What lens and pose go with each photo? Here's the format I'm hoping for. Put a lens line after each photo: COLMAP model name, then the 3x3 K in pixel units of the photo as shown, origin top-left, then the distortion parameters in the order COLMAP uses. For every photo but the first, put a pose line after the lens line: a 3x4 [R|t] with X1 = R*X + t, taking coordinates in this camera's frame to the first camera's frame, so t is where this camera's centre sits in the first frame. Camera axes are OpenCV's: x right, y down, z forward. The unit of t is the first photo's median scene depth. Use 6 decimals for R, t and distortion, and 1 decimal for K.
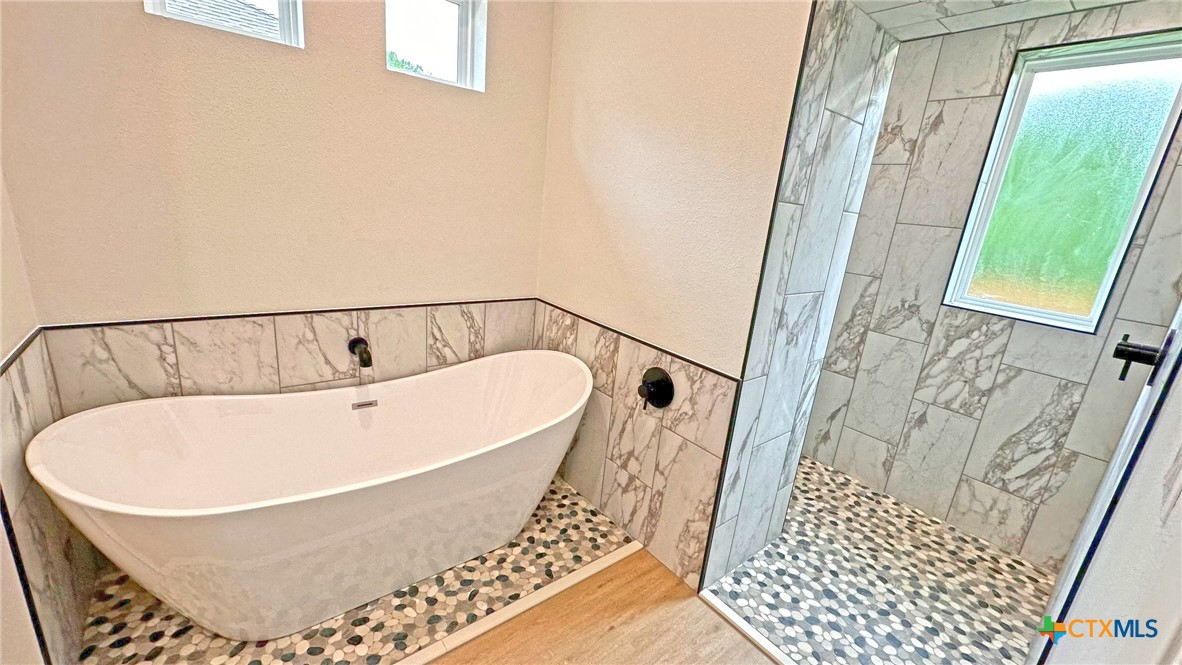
lens RADIAL K [[472.5, 0, 589.2], [0, 472.5, 332.9], [0, 0, 1]] dist [-0.000688, 0.000426]
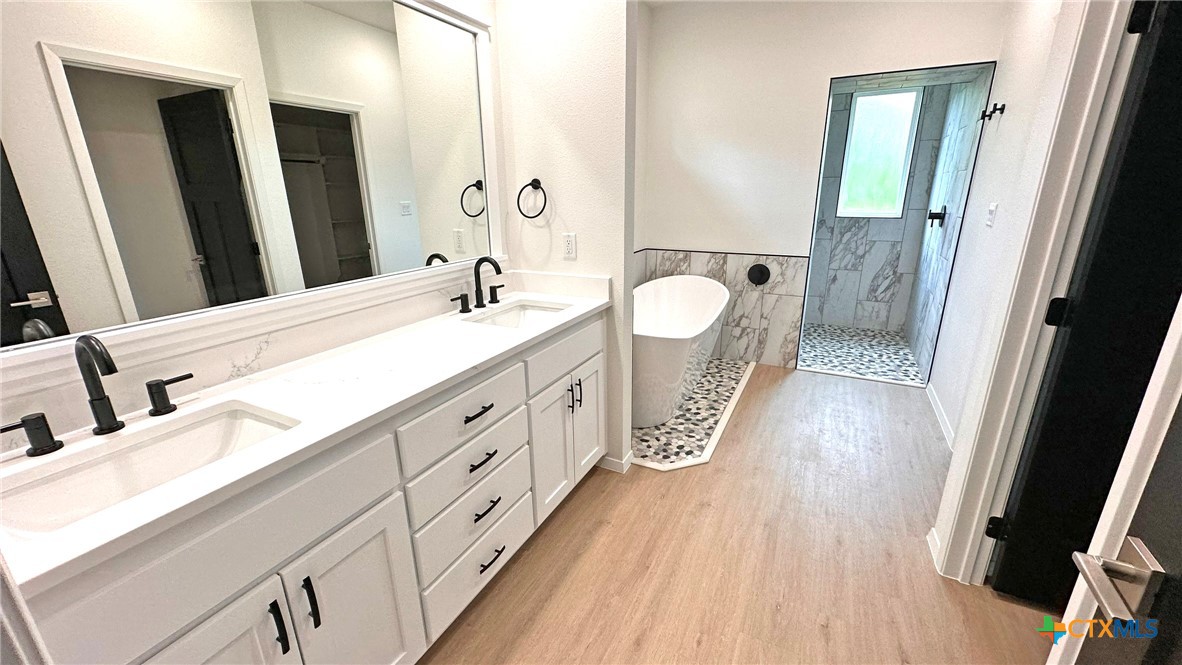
lens RADIAL K [[472.5, 0, 589.2], [0, 472.5, 332.9], [0, 0, 1]] dist [-0.000688, 0.000426]
pose [[0.906748, -0.221408, 0.358869, -1.174232], [0.206493, 0.975180, 0.079908, 0.047855], [-0.367654, 0.001648, 0.929961, -0.525916]]
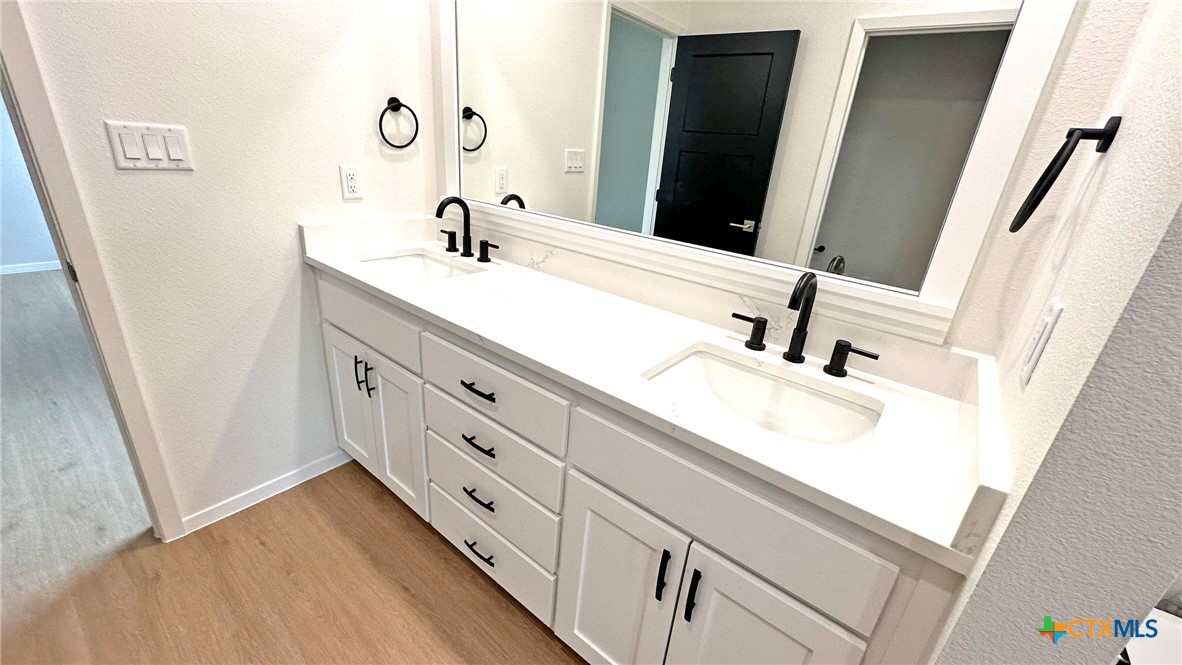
lens RADIAL K [[472.5, 0, 589.2], [0, 472.5, 332.9], [0, 0, 1]] dist [-0.000688, 0.000426]
pose [[0.234717, 0.292733, -0.926938, -0.536753], [-0.317763, 0.924295, 0.211436, -0.047171], [0.918659, 0.244919, 0.309968, 0.127086]]
